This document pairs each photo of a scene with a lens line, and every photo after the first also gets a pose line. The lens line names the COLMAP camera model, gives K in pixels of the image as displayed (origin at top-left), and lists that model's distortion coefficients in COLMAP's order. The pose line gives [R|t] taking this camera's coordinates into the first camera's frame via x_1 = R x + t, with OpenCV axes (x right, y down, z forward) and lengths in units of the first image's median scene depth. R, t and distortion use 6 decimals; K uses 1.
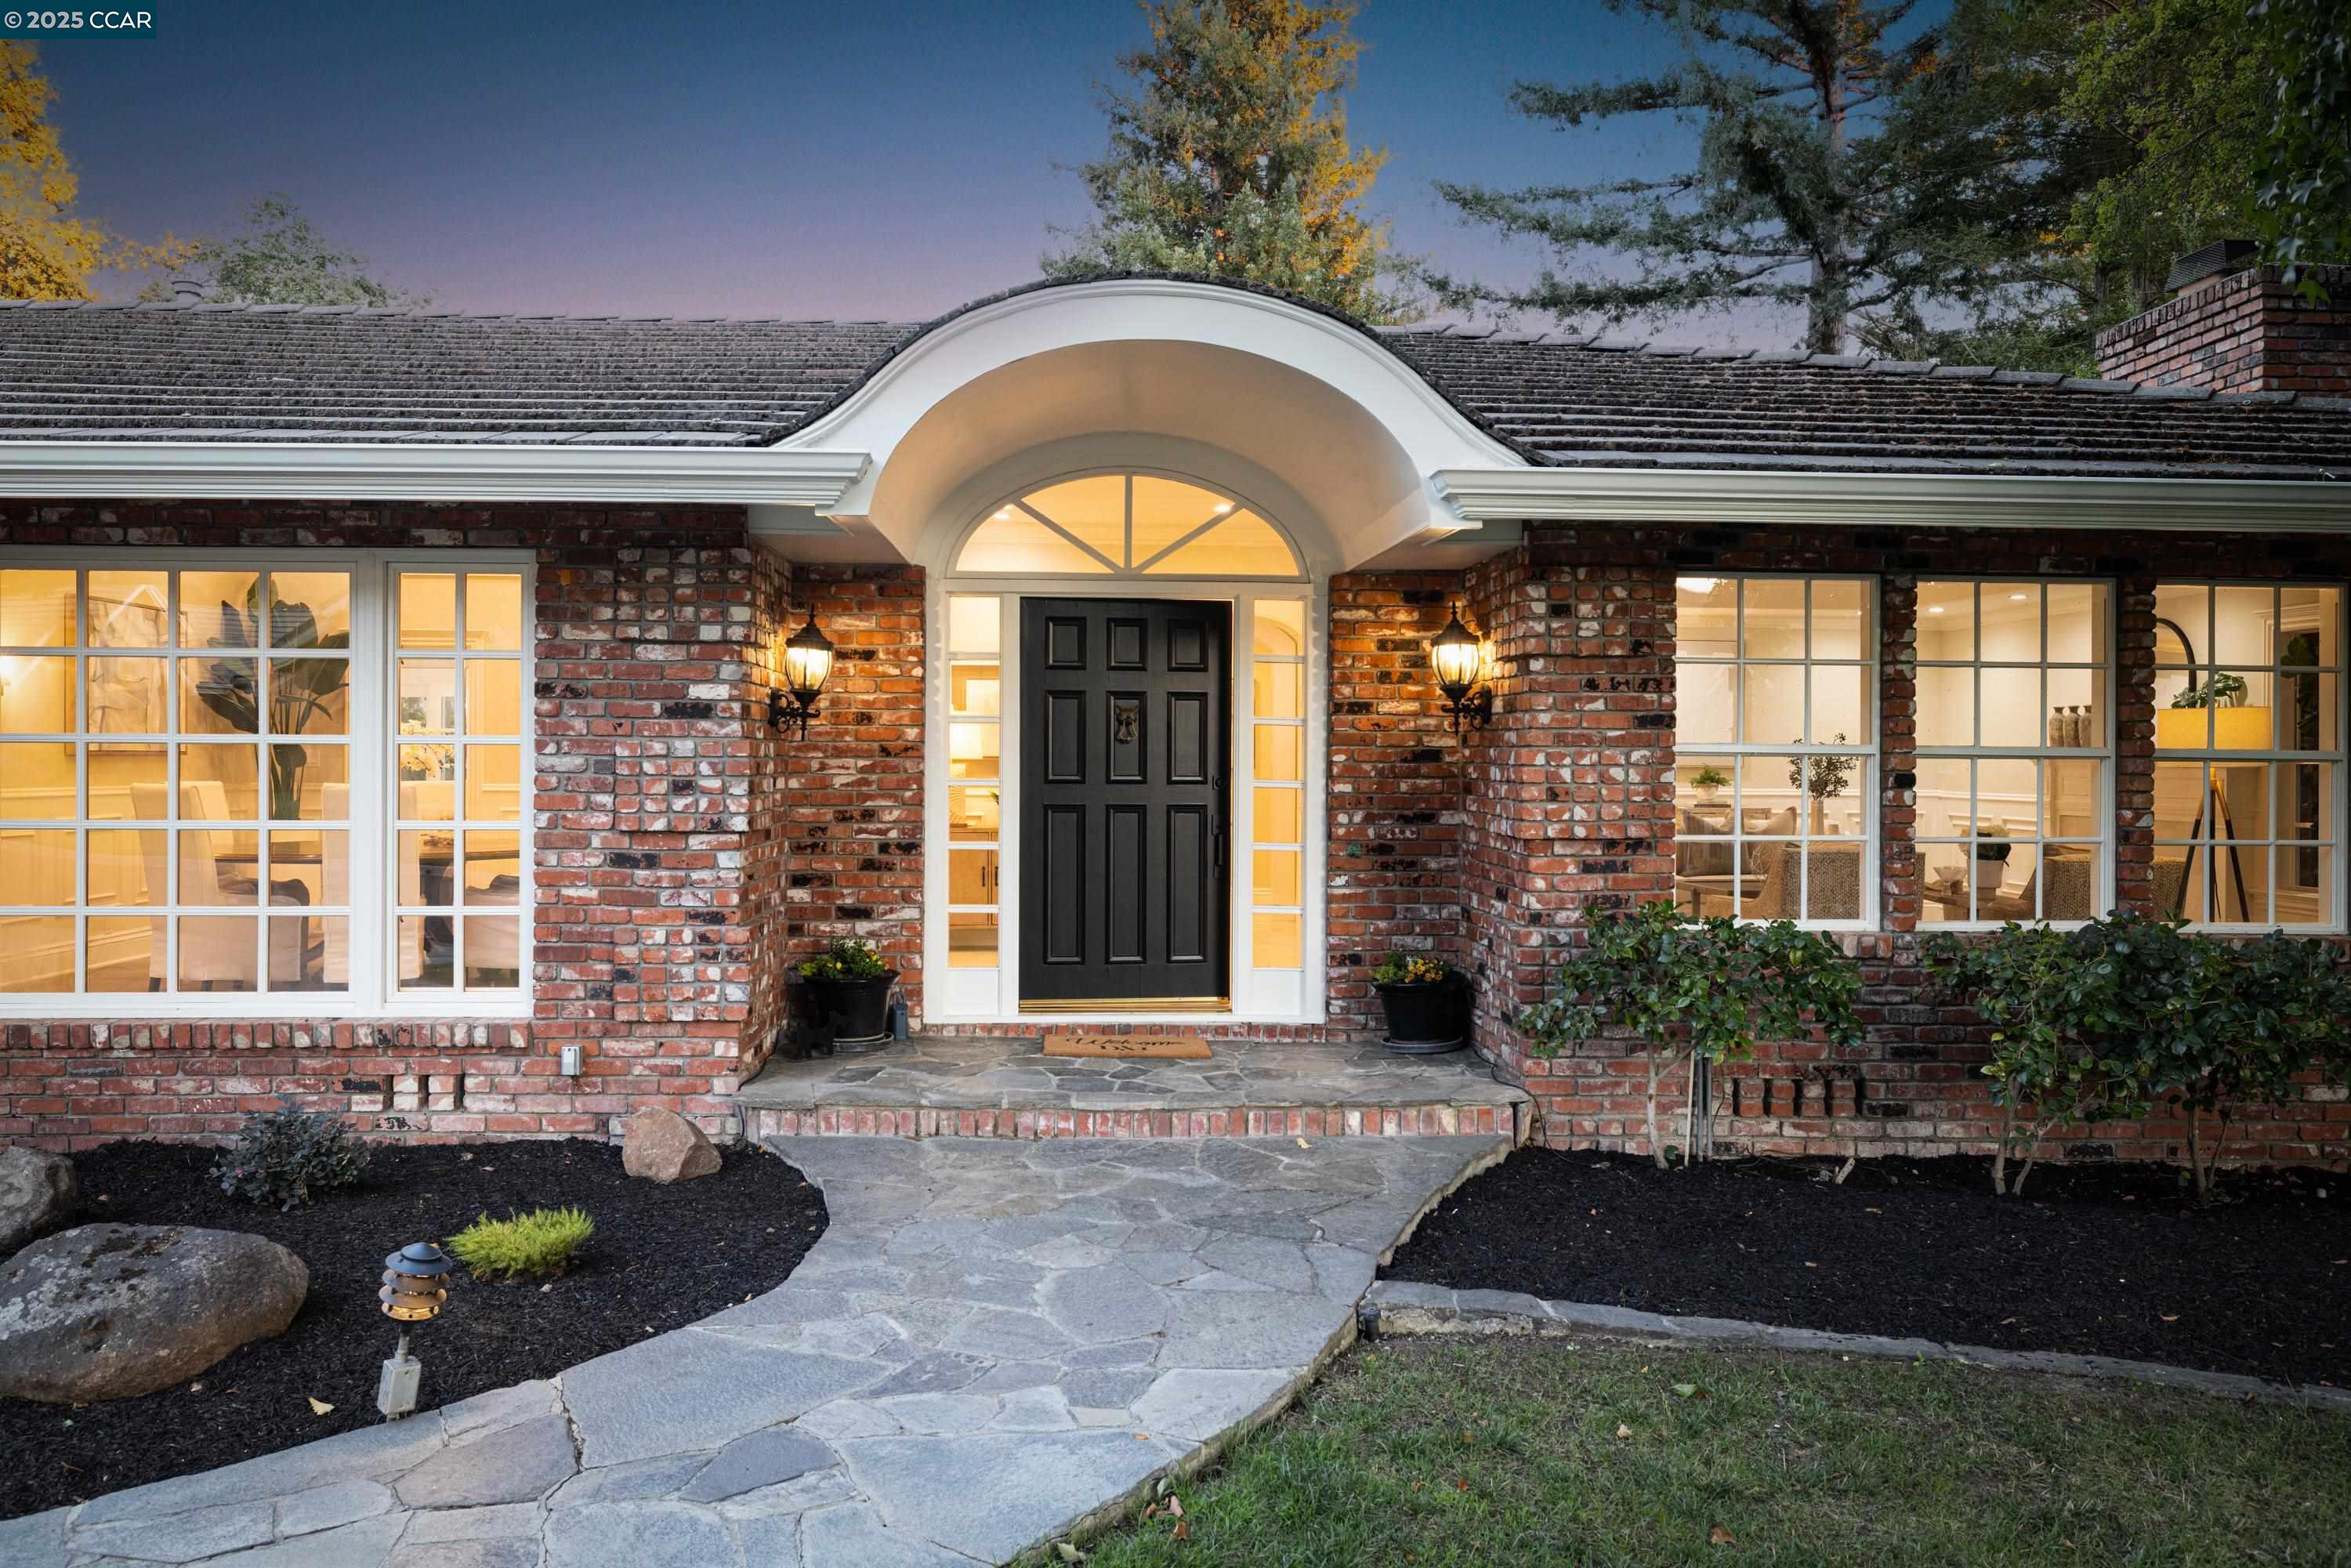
lens RADIAL K [[1682.7, 0, 1175.5], [0, 1682.7, 784.0], [0, 0, 1]] dist [-0.000037, -0.000491]
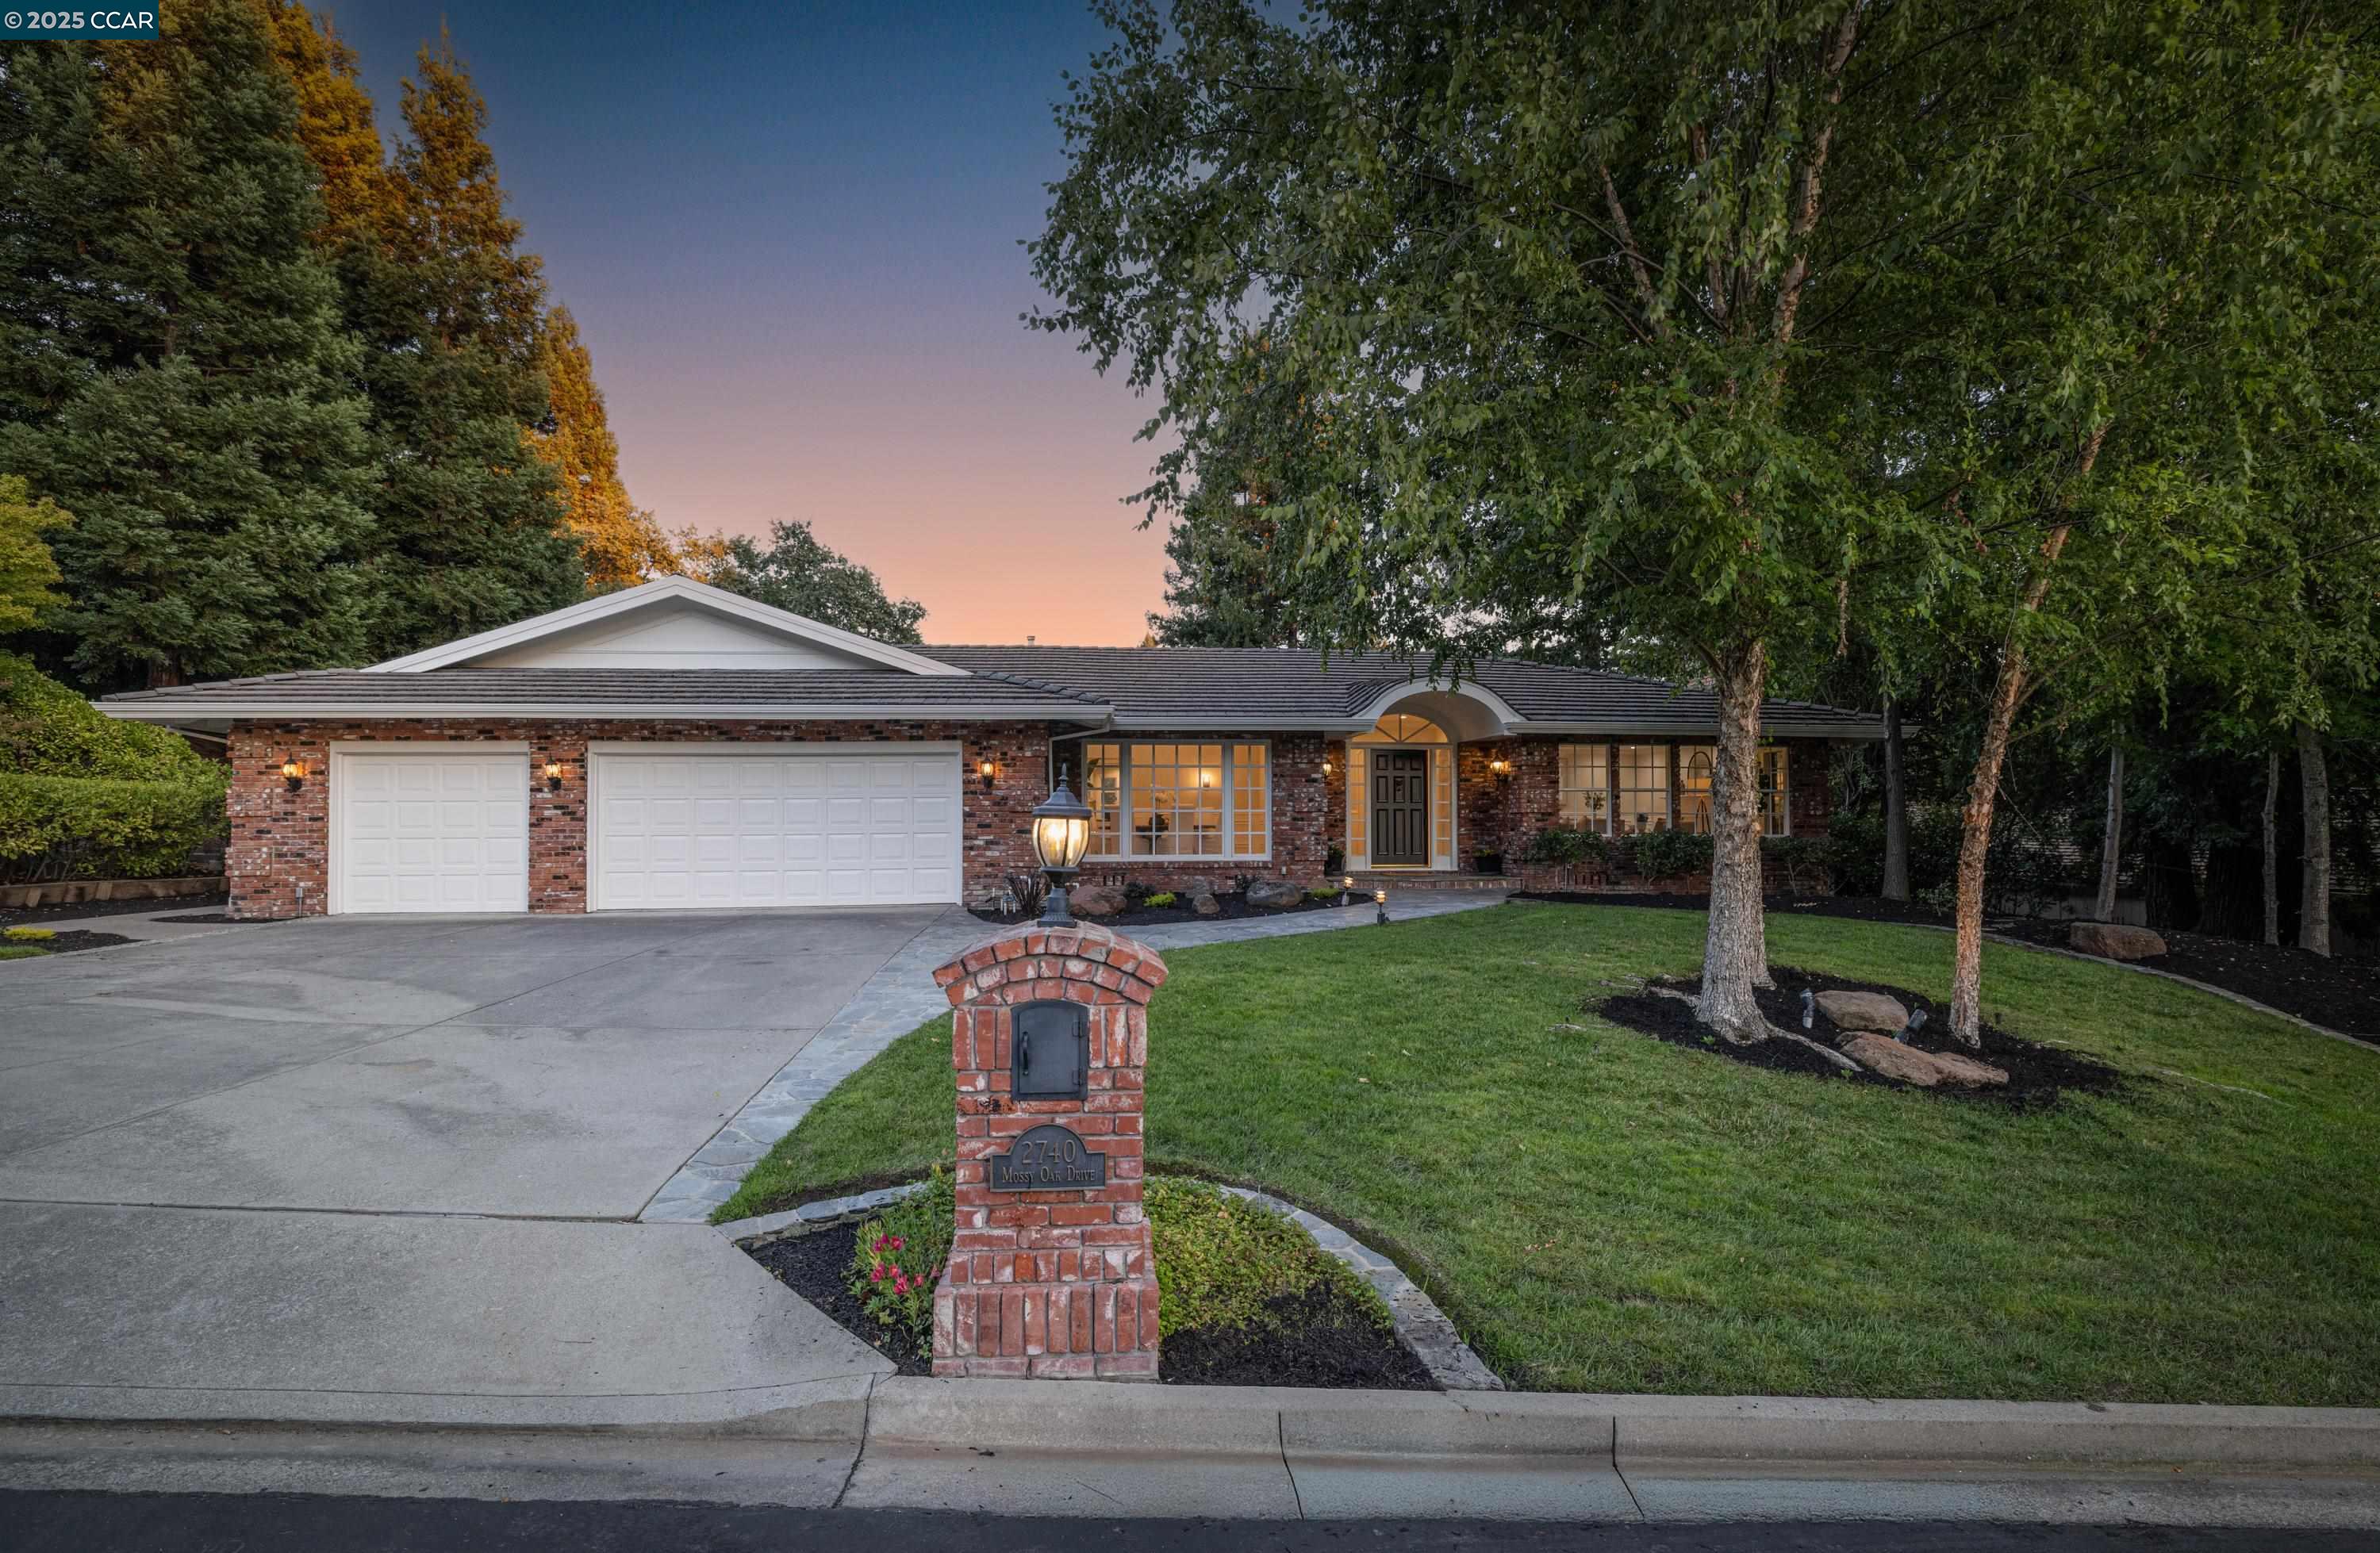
lens RADIAL K [[1201.1, 0, 1211.3], [0, 1201.1, 815.7], [0, 0, 1]] dist [-0.001379, -0.000066]
pose [[0.997916, -0.007568, 0.064088, -0.672530], [0.009620, 0.999449, -0.031767, 0.118755], [-0.063812, 0.032317, 0.997439, -1.686621]]
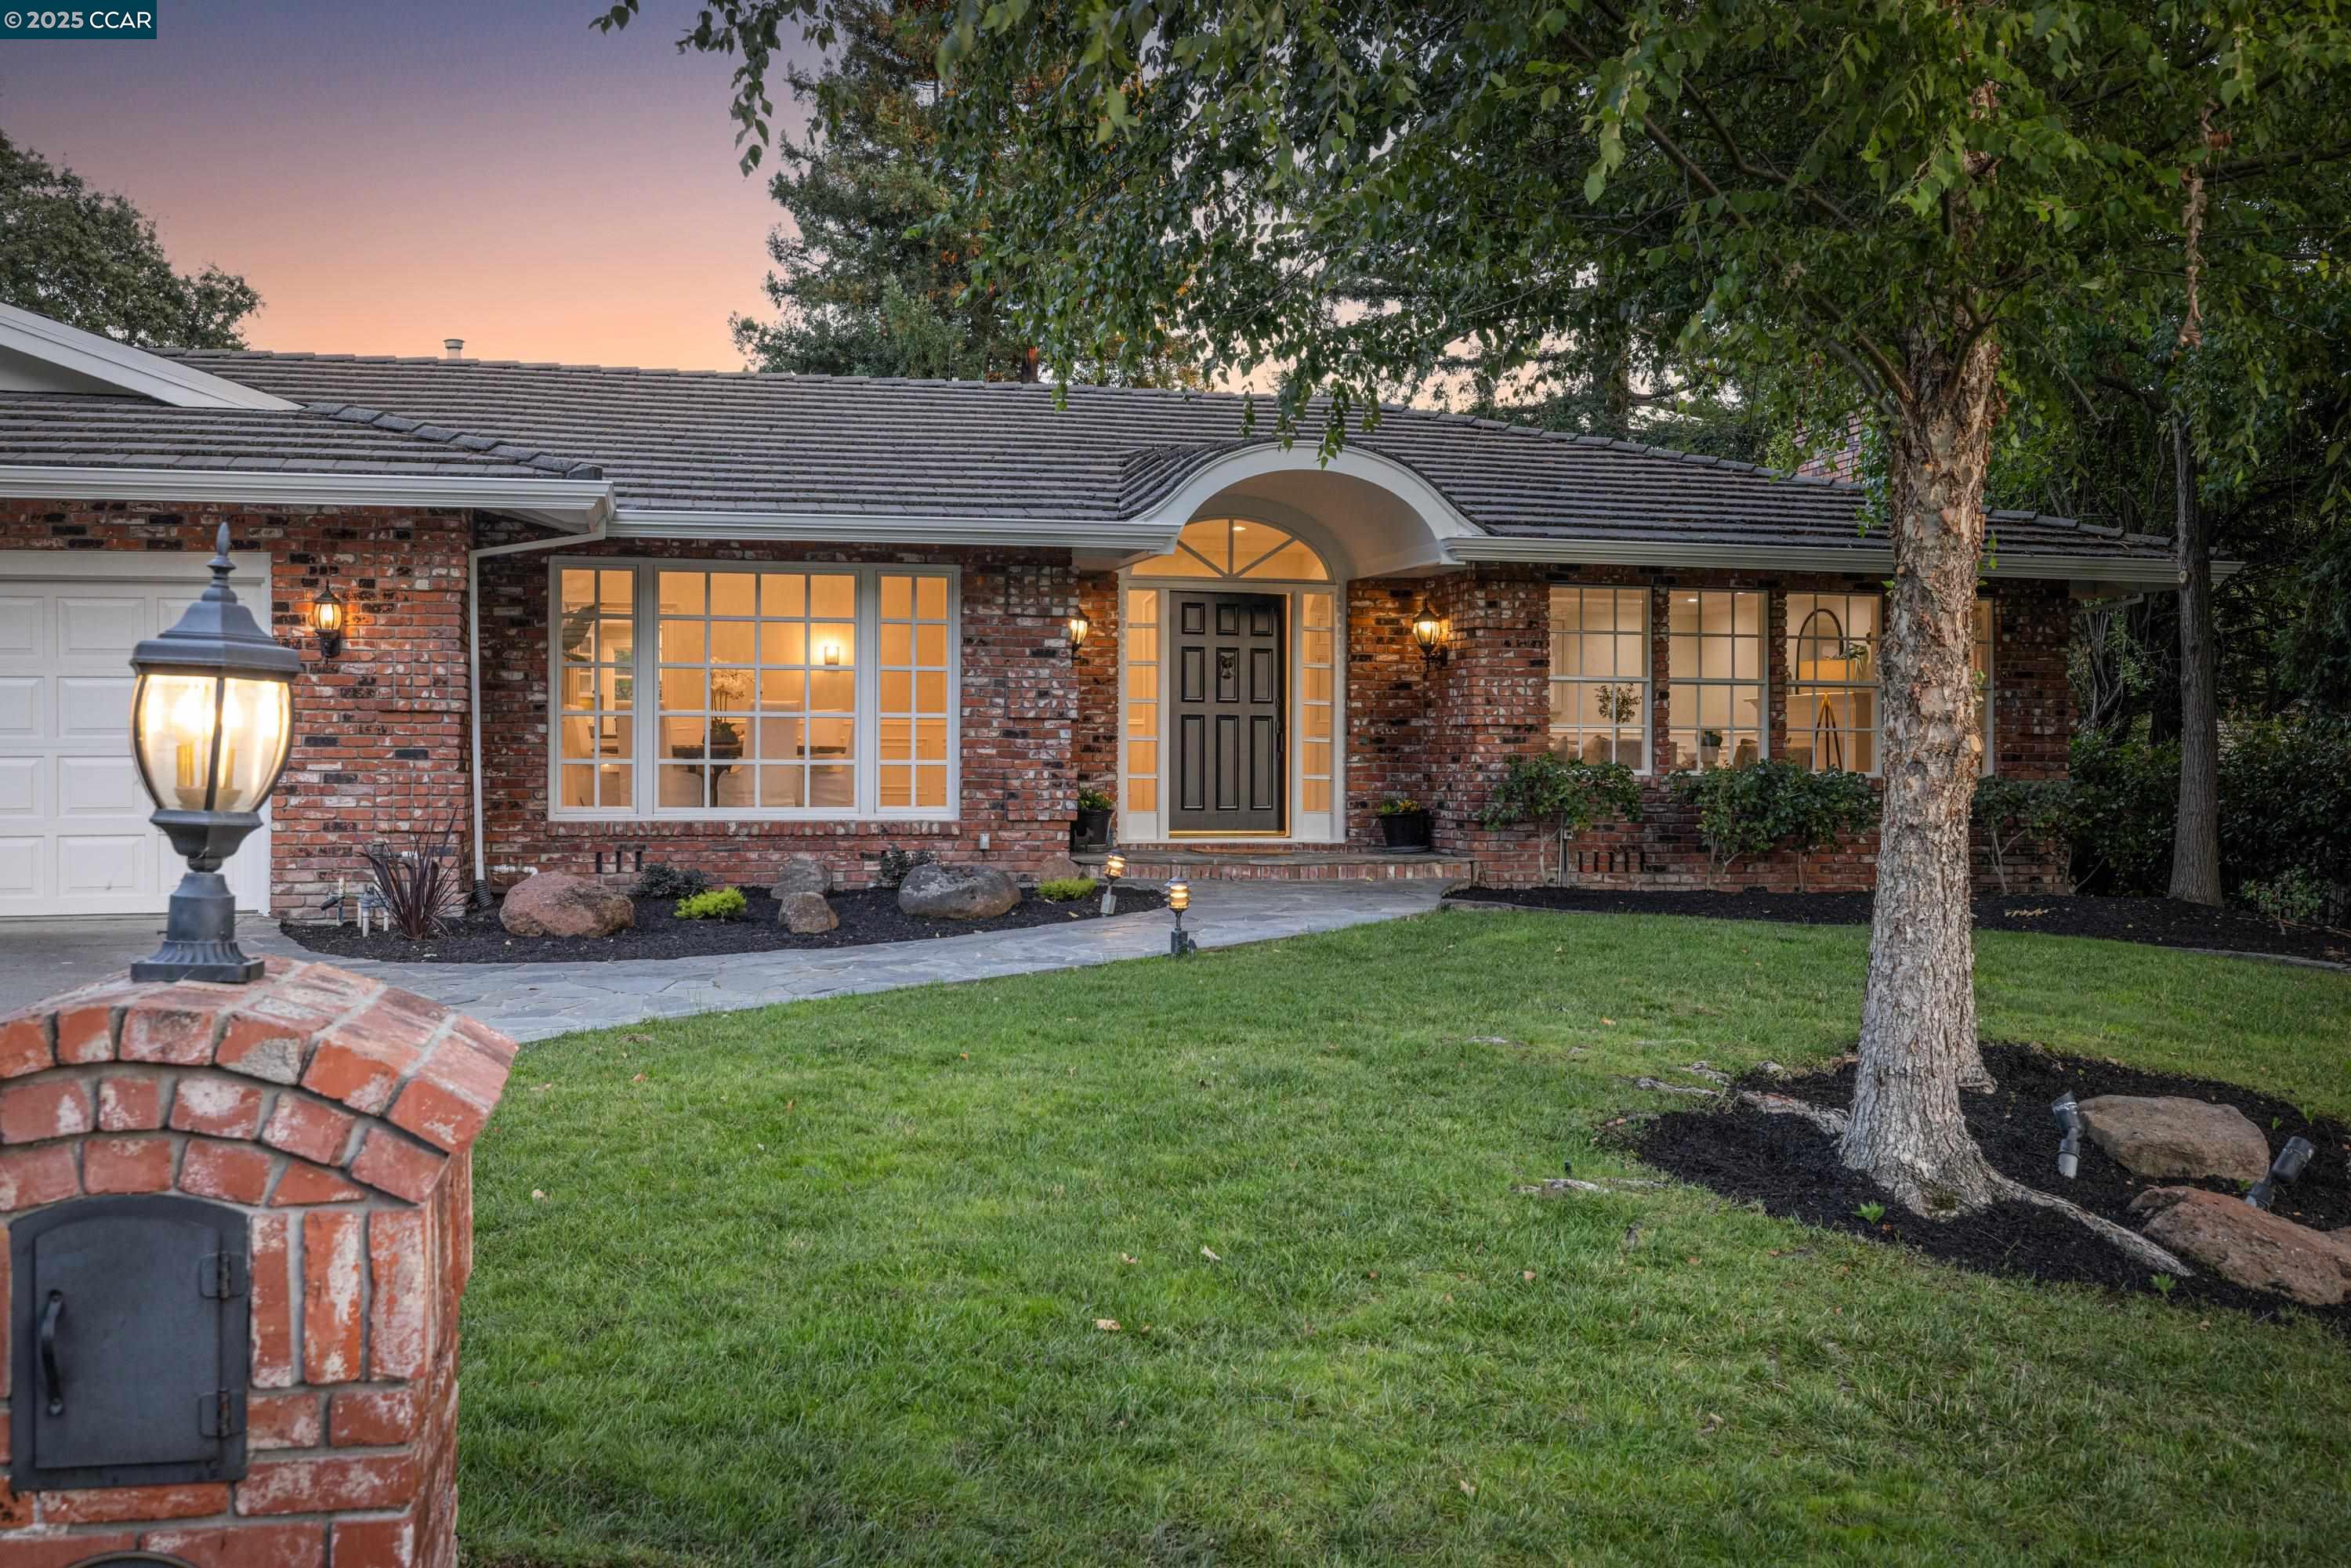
lens RADIAL K [[2361.2, 0, 1175.5], [0, 2361.2, 784.0], [0, 0, 1]] dist [0.011833, 0.004675]
pose [[0.981772, -0.002776, 0.190043, -0.618224], [0.004996, 0.999925, -0.011200, 0.125454], [-0.189997, 0.011945, 0.981712, -1.520800]]
